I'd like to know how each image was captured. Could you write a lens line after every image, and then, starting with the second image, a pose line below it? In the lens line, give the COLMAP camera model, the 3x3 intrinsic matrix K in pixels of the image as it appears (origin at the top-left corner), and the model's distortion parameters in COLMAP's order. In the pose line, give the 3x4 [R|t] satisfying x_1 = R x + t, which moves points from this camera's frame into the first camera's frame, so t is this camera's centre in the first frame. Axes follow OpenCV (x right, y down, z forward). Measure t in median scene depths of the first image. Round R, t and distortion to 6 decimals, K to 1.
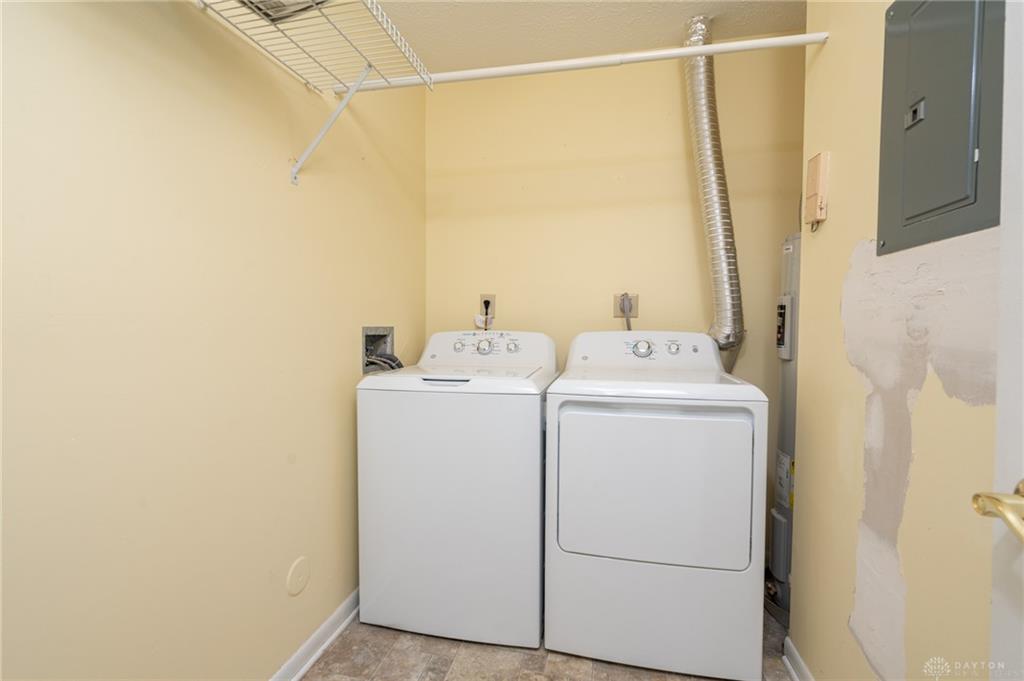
lens RADIAL K [[473.6, 0, 504.1], [0, 473.6, 343.0], [0, 0, 1]] dist [-0.013186, 0.007142]
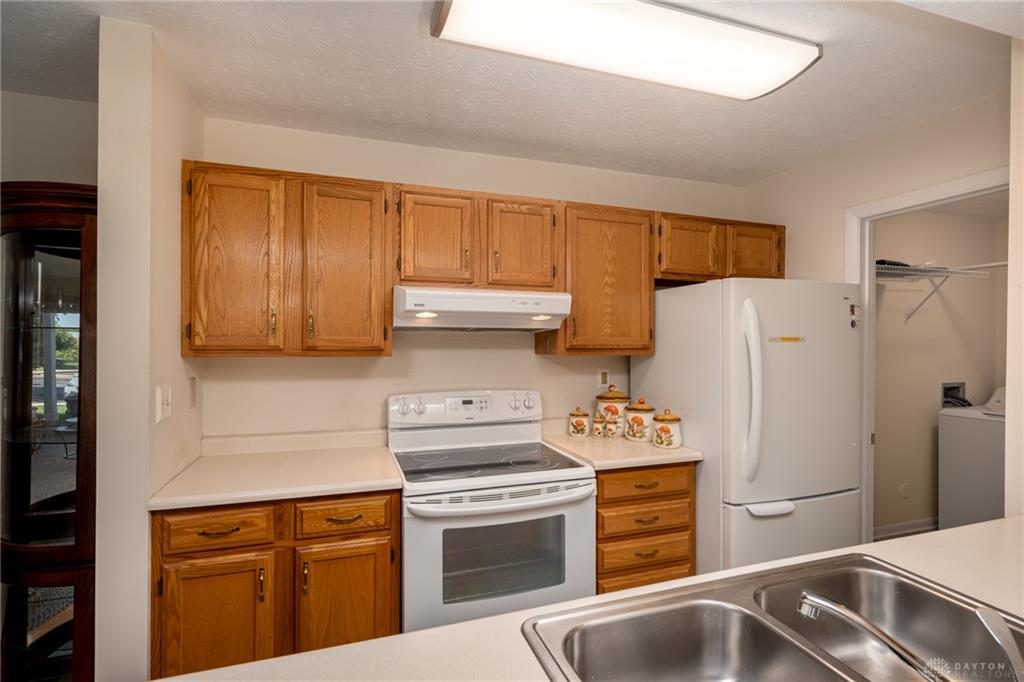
lens RADIAL K [[473.6, 0, 509.9], [0, 473.6, 338.9], [0, 0, 1]] dist [-0.013186, 0.007142]
pose [[0.513682, -0.005255, -0.857964, 0.408200], [-0.030957, 0.999217, -0.024655, -0.102227], [0.857422, 0.039225, 0.513117, -1.385297]]
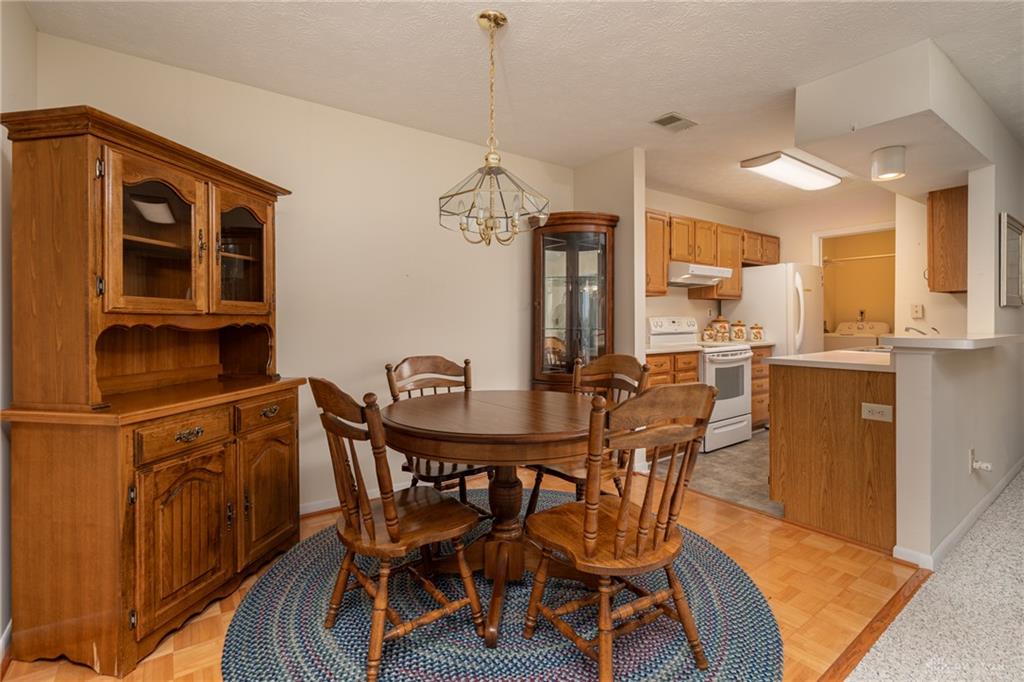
lens RADIAL K [[473.6, 0, 502.0], [0, 473.6, 322.3], [0, 0, 1]] dist [-0.013186, 0.007142]
pose [[0.750113, -0.004146, -0.661297, 0.255102], [-0.014123, 0.999652, -0.022288, 0.083292], [0.661159, 0.026058, 0.749793, -3.059153]]
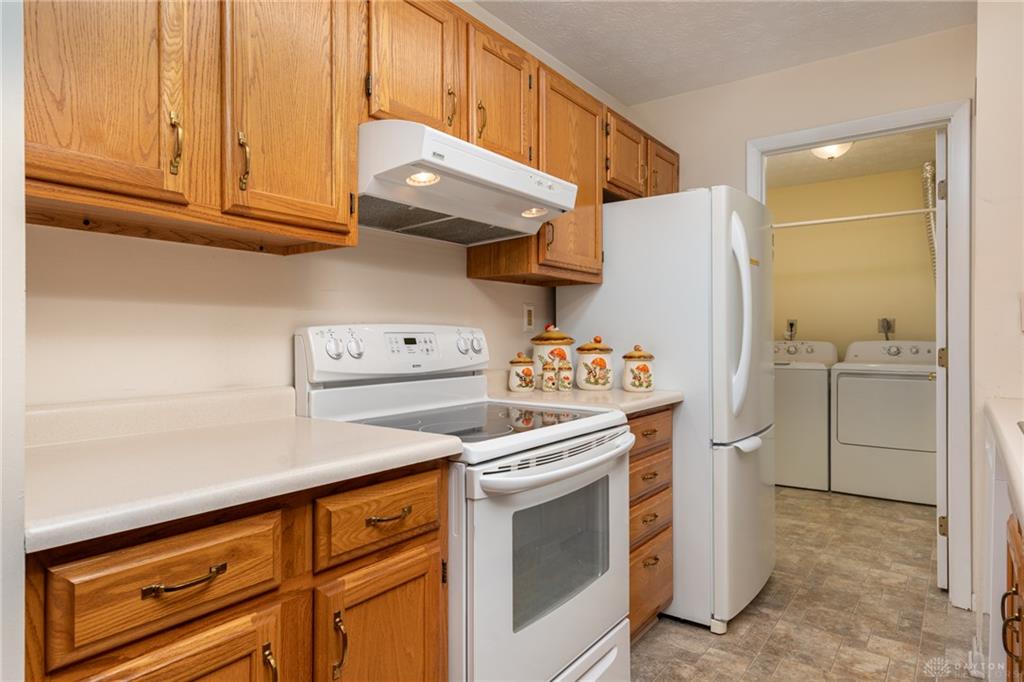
lens RADIAL K [[609.7, 0, 482.6], [0, 609.7, 338.8], [0, 0, 1]] dist [-0.003624, 0.005216]
pose [[0.901569, -0.006005, -0.432594, -0.104843], [-0.007382, 0.999545, -0.029259, 0.044145], [0.432572, 0.029573, 0.901114, -1.667944]]
